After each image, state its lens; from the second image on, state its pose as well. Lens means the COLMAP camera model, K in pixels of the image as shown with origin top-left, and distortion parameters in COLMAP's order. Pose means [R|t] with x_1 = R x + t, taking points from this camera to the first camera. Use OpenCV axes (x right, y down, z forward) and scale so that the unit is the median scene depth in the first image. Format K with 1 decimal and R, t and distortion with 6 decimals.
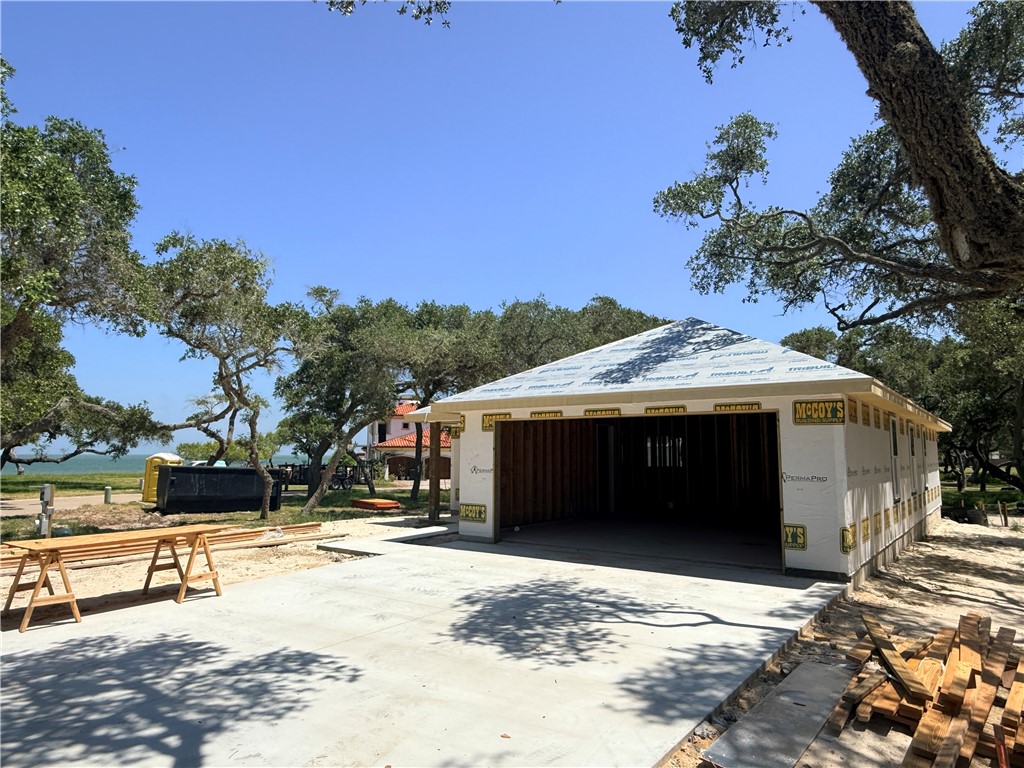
lens RADIAL K [[698.2, 0, 486.8], [0, 698.2, 383.9], [0, 0, 1]] dist [-0.000503, -0.000188]
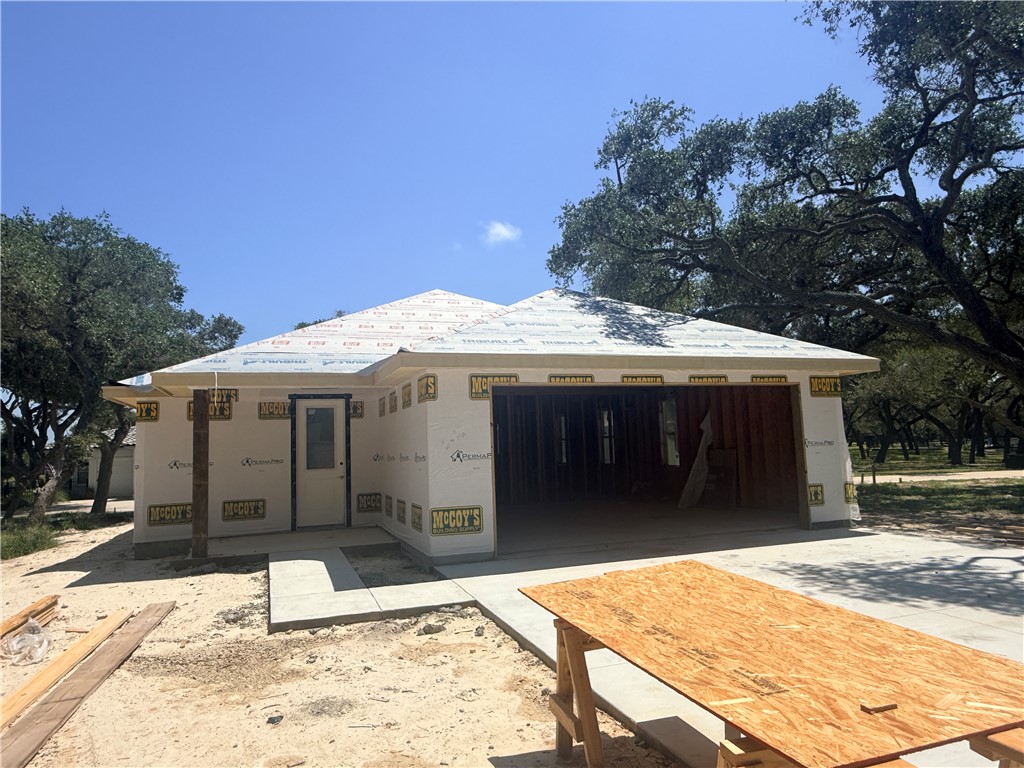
lens RADIAL K [[668.6, 0, 506.6], [0, 668.6, 380.2], [0, 0, 1]] dist [0.000377, -0.000377]
pose [[0.519104, 0.057310, 0.852787, -0.625748], [-0.051785, 0.998025, -0.035548, 0.080371], [-0.853141, -0.025709, 0.521047, 0.715212]]
